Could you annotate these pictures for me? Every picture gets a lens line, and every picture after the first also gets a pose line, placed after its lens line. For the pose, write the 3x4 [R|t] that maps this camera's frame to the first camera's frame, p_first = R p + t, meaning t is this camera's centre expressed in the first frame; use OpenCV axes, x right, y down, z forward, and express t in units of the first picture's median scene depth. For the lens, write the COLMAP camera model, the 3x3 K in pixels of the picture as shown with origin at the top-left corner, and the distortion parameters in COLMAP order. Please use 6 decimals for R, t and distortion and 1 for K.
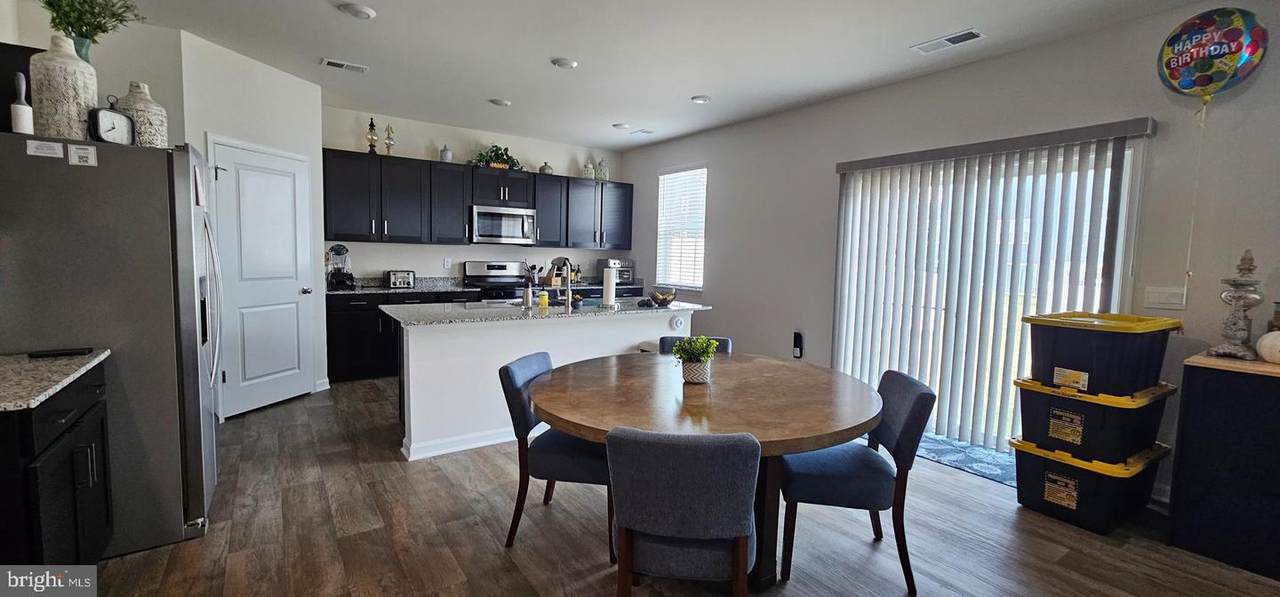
lens RADIAL K [[526.9, 0, 639.6], [0, 526.9, 294.2], [0, 0, 1]] dist [-0.002224, 0.000460]
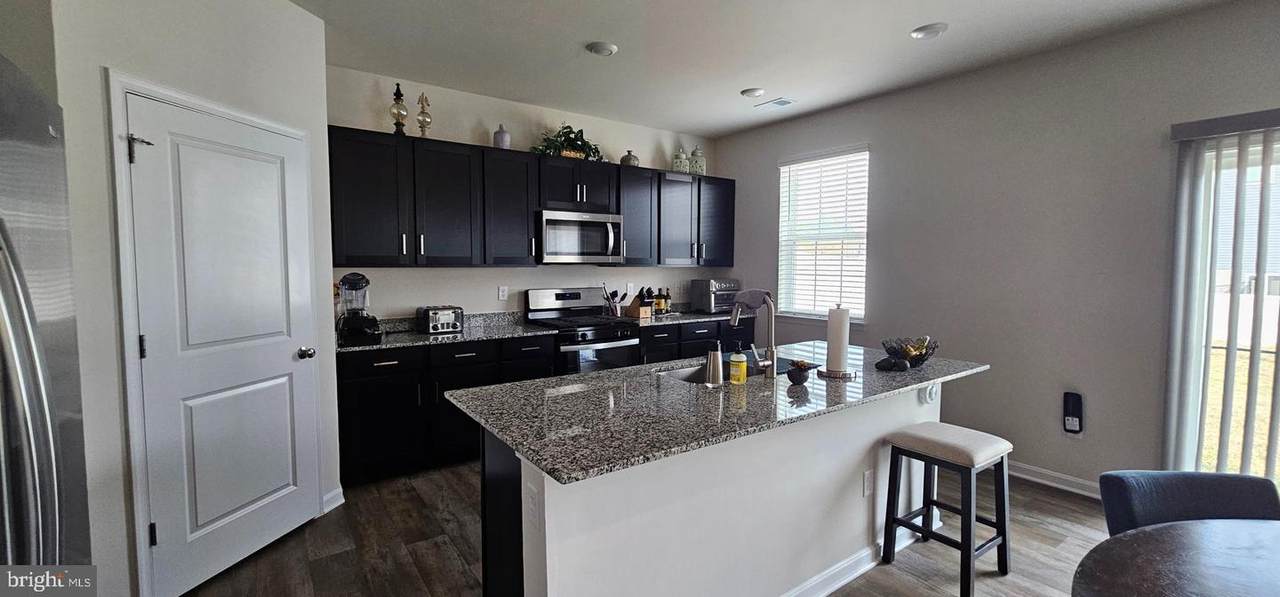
lens RADIAL K [[526.9, 0, 641.1], [0, 526.9, 296.1], [0, 0, 1]] dist [-0.002224, 0.000460]
pose [[0.999658, -0.022988, 0.012447, -0.198891], [0.023172, 0.999621, -0.014857, -0.041638], [-0.012101, 0.015140, 0.999812, 0.305541]]
